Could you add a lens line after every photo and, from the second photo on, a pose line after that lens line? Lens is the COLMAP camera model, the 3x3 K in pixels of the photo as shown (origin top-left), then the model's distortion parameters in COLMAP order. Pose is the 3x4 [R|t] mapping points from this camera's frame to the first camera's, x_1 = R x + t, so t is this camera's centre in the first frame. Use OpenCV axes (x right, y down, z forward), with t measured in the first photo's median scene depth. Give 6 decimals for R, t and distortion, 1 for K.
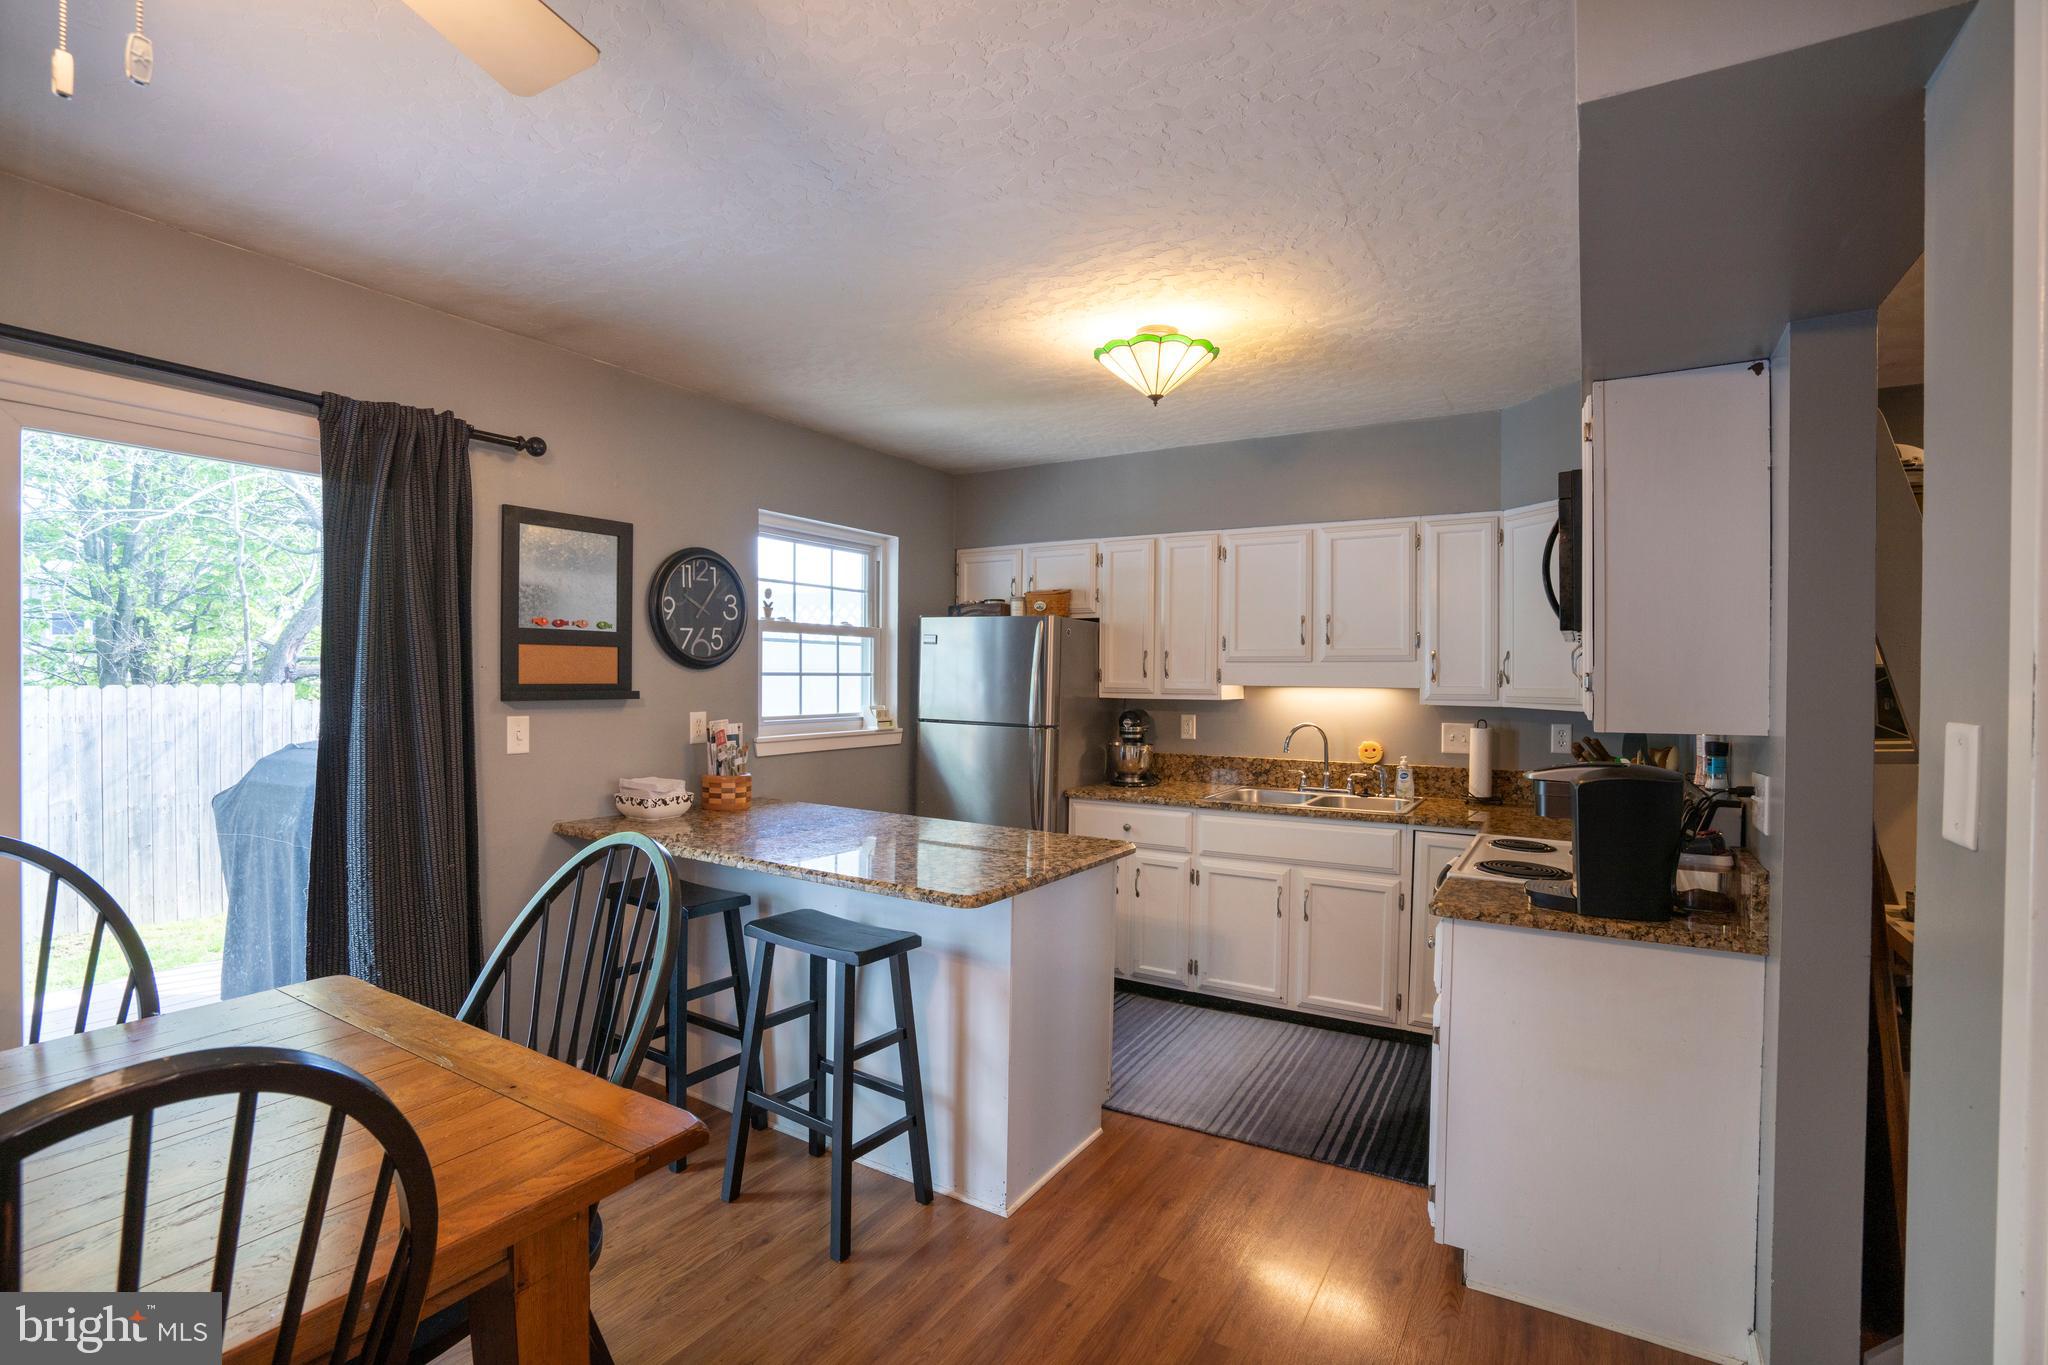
lens RADIAL K [[943.7, 0, 1024.0], [0, 943.7, 682.5], [0, 0, 1]] dist [-0.058202, 0.022850]
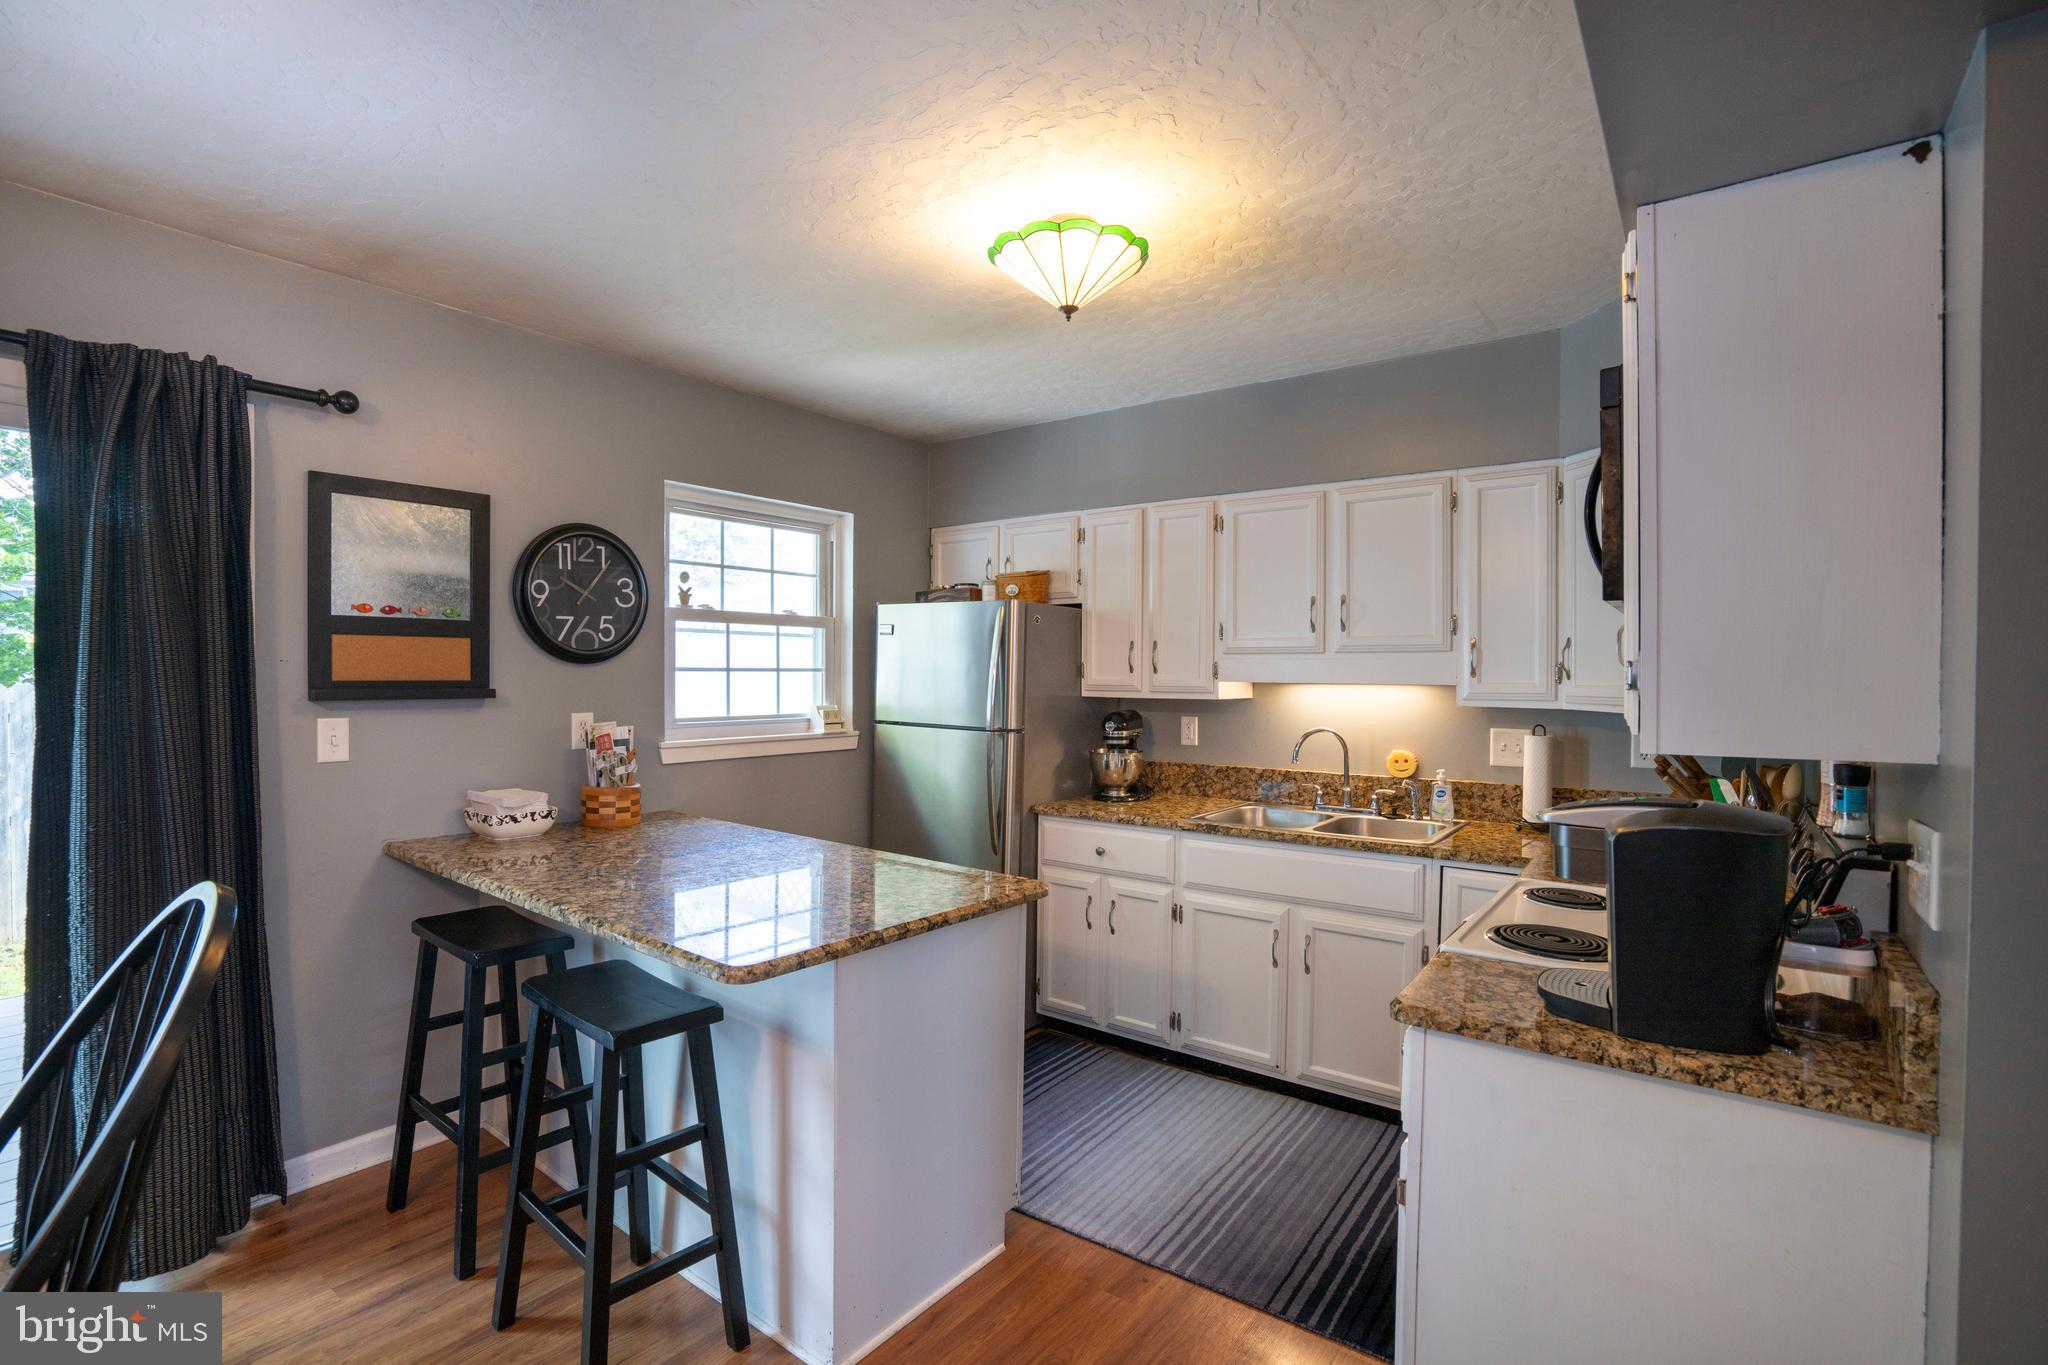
lens RADIAL K [[940.7, 0, 1024.0], [0, 940.7, 682.5], [0, 0, 1]] dist [-0.055408, 0.019719]
pose [[0.994741, -0.000697, -0.102424, 0.159001], [0.000983, 0.999996, 0.002739, 0.001415], [0.102422, -0.002825, 0.994737, 0.199622]]
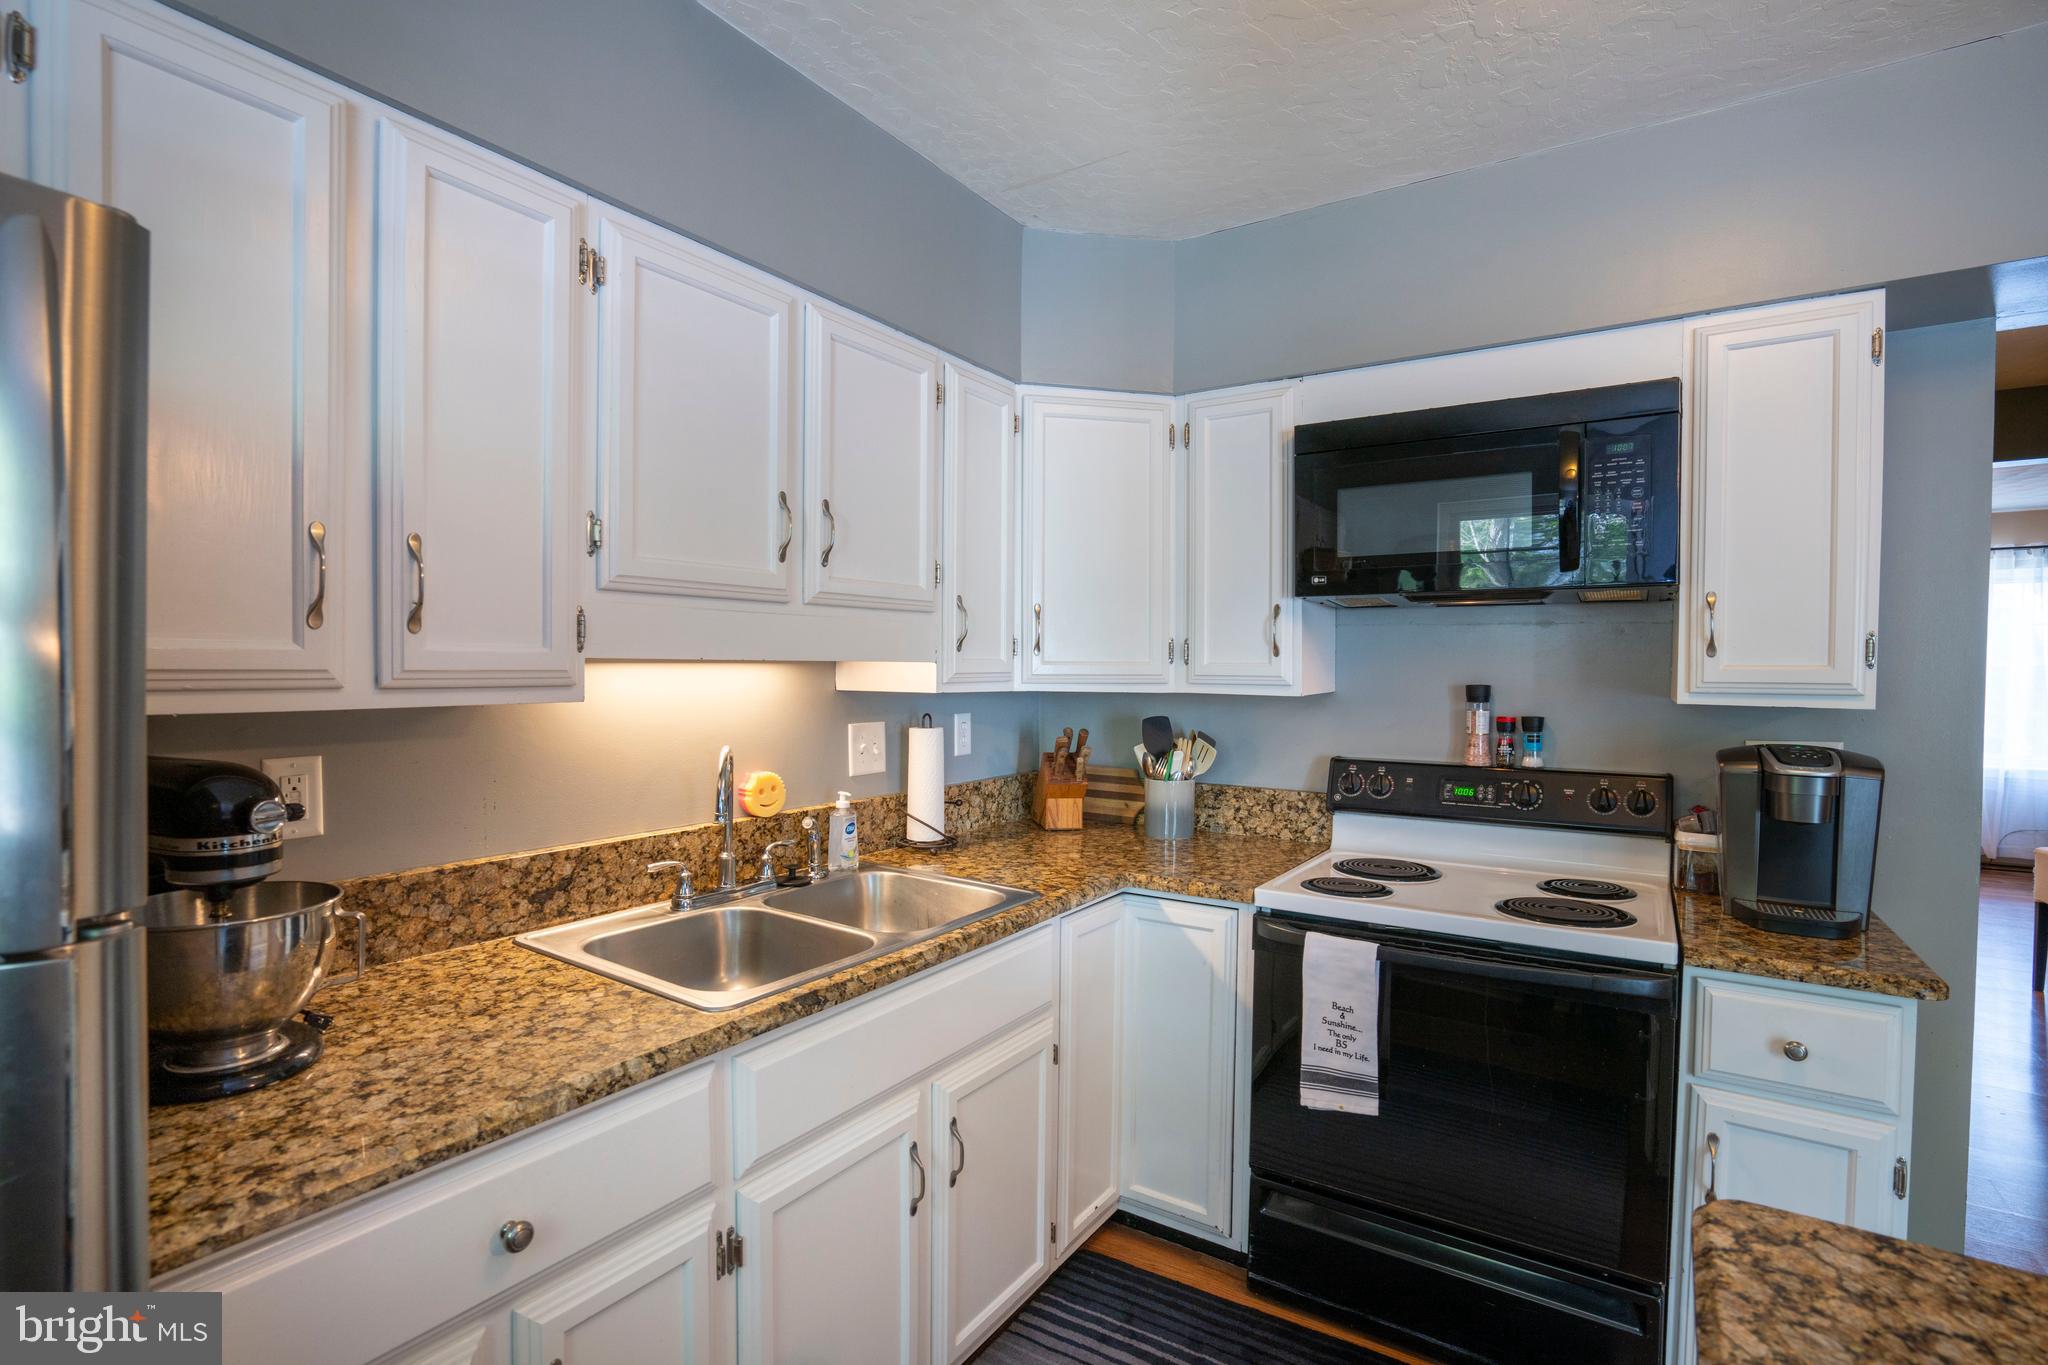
lens RADIAL K [[943.7, 0, 1024.0], [0, 943.7, 682.5], [0, 0, 1]] dist [-0.058202, 0.022850]
pose [[0.063375, -0.023067, 0.997723, -0.146204], [0.006571, 0.999721, 0.022696, 0.006854], [-0.997968, 0.005118, 0.063509, 1.057800]]
